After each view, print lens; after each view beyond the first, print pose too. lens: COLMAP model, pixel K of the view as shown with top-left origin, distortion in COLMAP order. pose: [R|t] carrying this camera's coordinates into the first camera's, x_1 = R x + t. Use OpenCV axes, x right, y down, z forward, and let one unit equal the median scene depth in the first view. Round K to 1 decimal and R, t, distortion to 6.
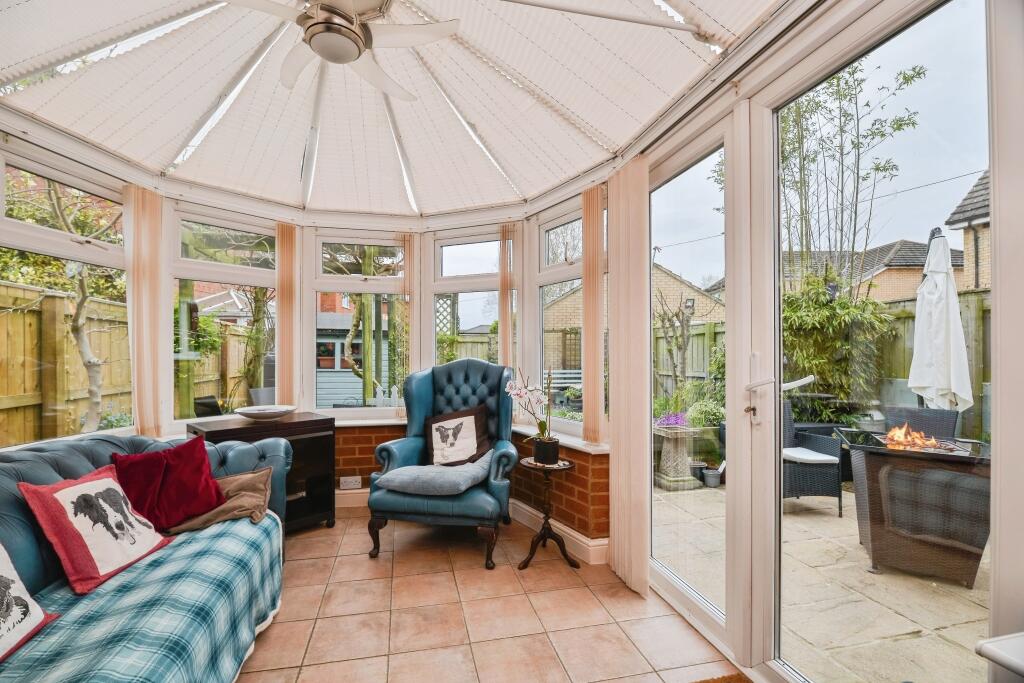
lens RADIAL K [[461.8, 0, 508.6], [0, 461.8, 354.9], [0, 0, 1]] dist [-0.001324, -0.000219]
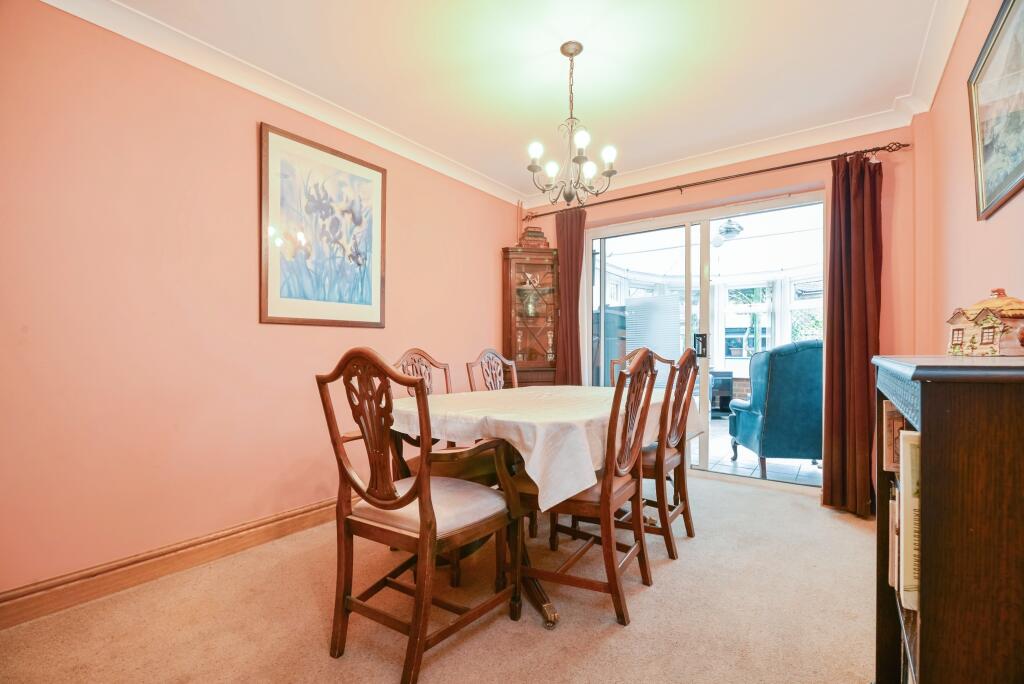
lens RADIAL K [[461.8, 0, 508.6], [0, 461.8, 355.4], [0, 0, 1]] dist [-0.001324, -0.000219]
pose [[0.670624, 0.008370, -0.741750, 0.269778], [0.000416, 0.999932, 0.011659, 0.016550], [0.741797, -0.008128, 0.670575, -0.635812]]
